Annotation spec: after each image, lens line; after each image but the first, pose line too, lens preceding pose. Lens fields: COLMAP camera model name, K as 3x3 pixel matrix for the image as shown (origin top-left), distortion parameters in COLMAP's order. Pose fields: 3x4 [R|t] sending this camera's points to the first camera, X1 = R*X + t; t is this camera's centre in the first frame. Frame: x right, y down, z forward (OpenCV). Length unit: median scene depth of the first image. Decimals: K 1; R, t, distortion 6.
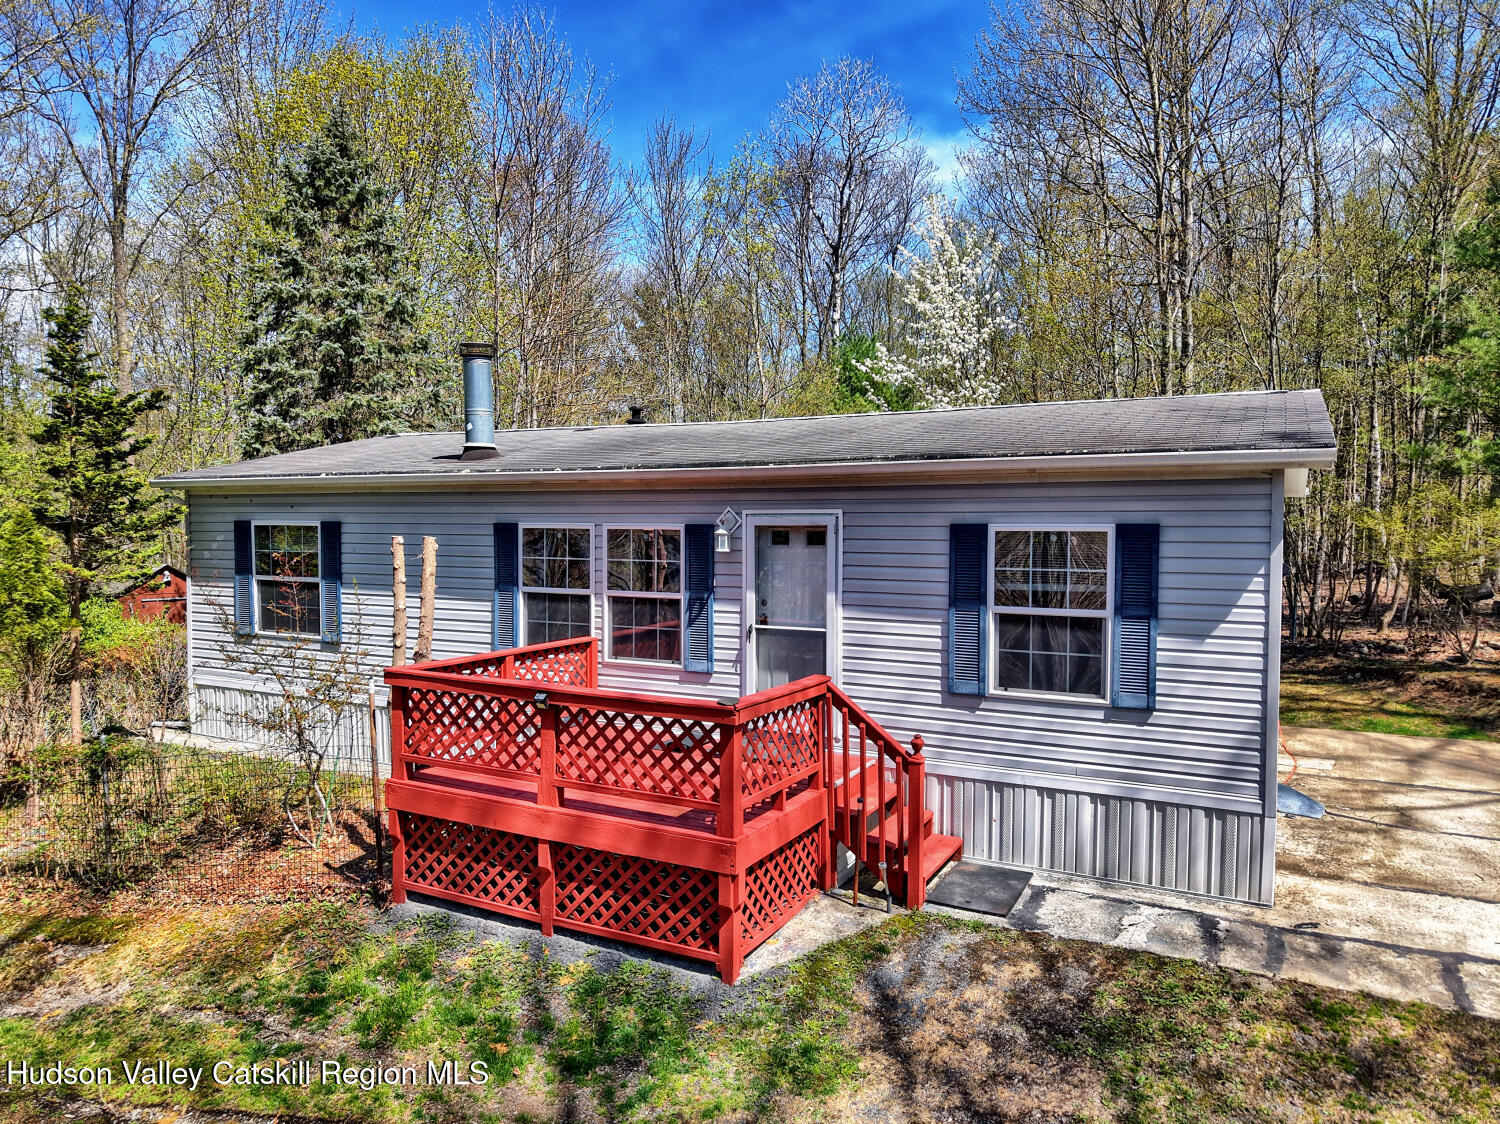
lens RADIAL K [[1026.0, 0, 750.3], [0, 1026.0, 561.1], [0, 0, 1]] dist [0.018764, -0.030599]
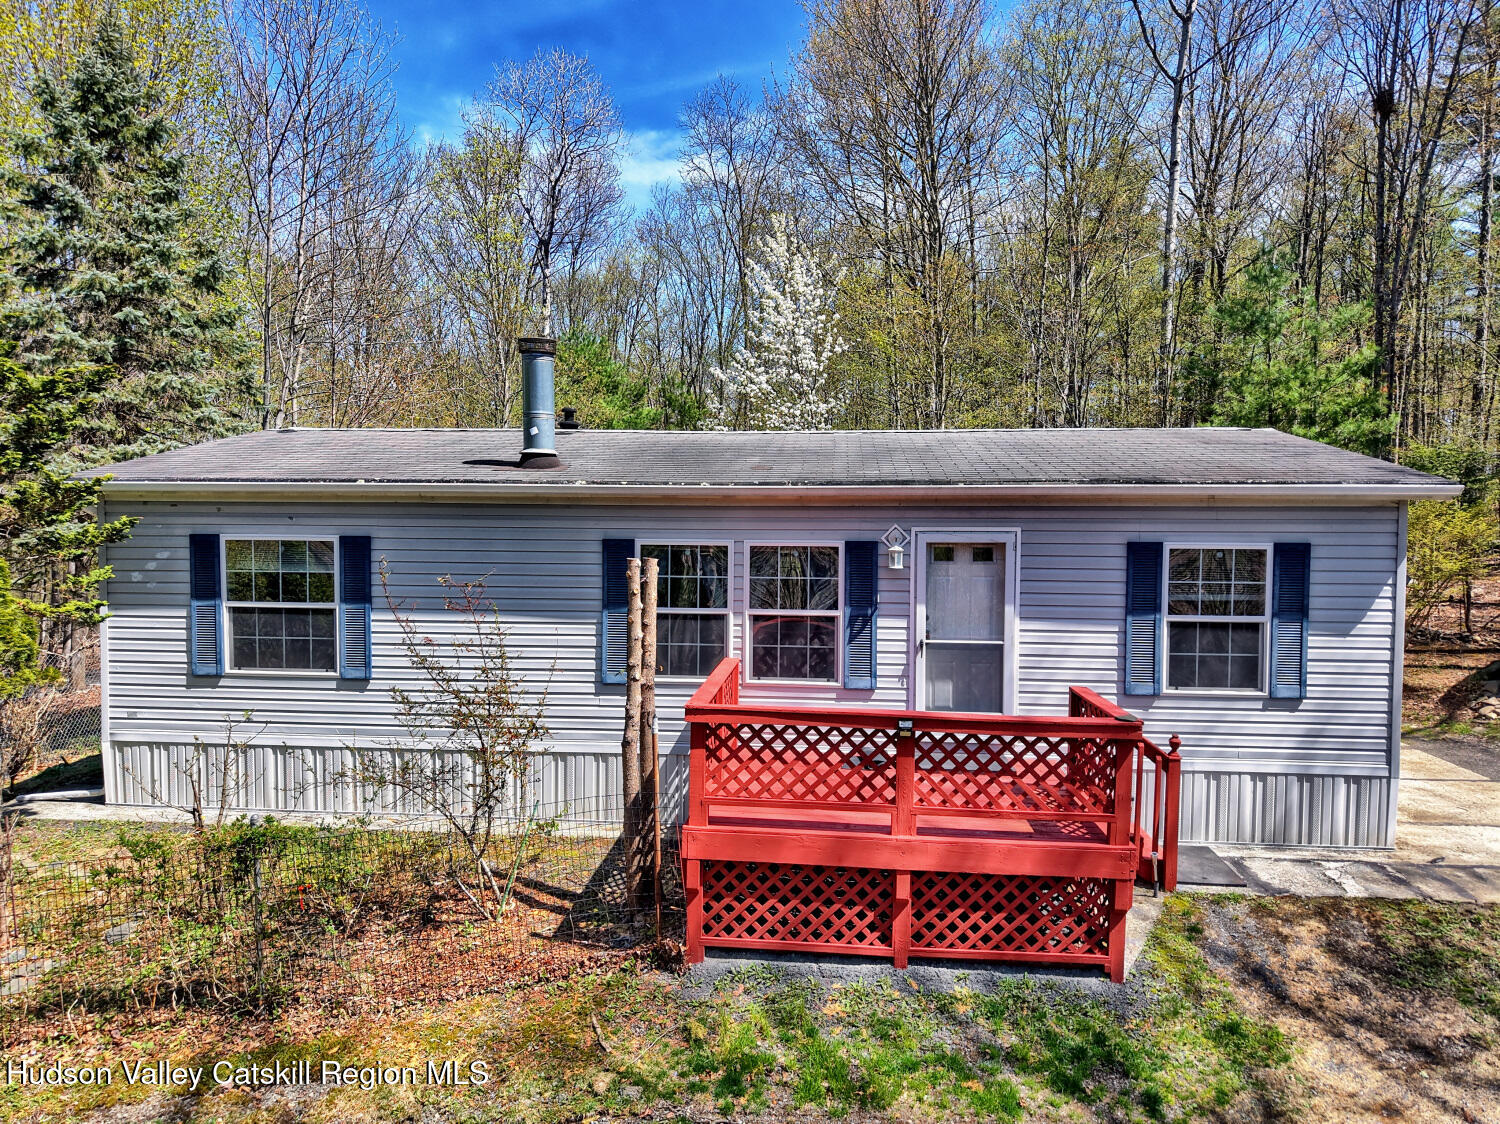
lens RADIAL K [[1026.0, 0, 741.4], [0, 1026.0, 563.0], [0, 0, 1]] dist [0.018764, -0.030599]
pose [[0.921470, -0.012720, 0.388240, -0.633074], [0.010943, 0.999917, 0.006787, -0.026251], [-0.388295, -0.002005, 0.921533, 0.140941]]
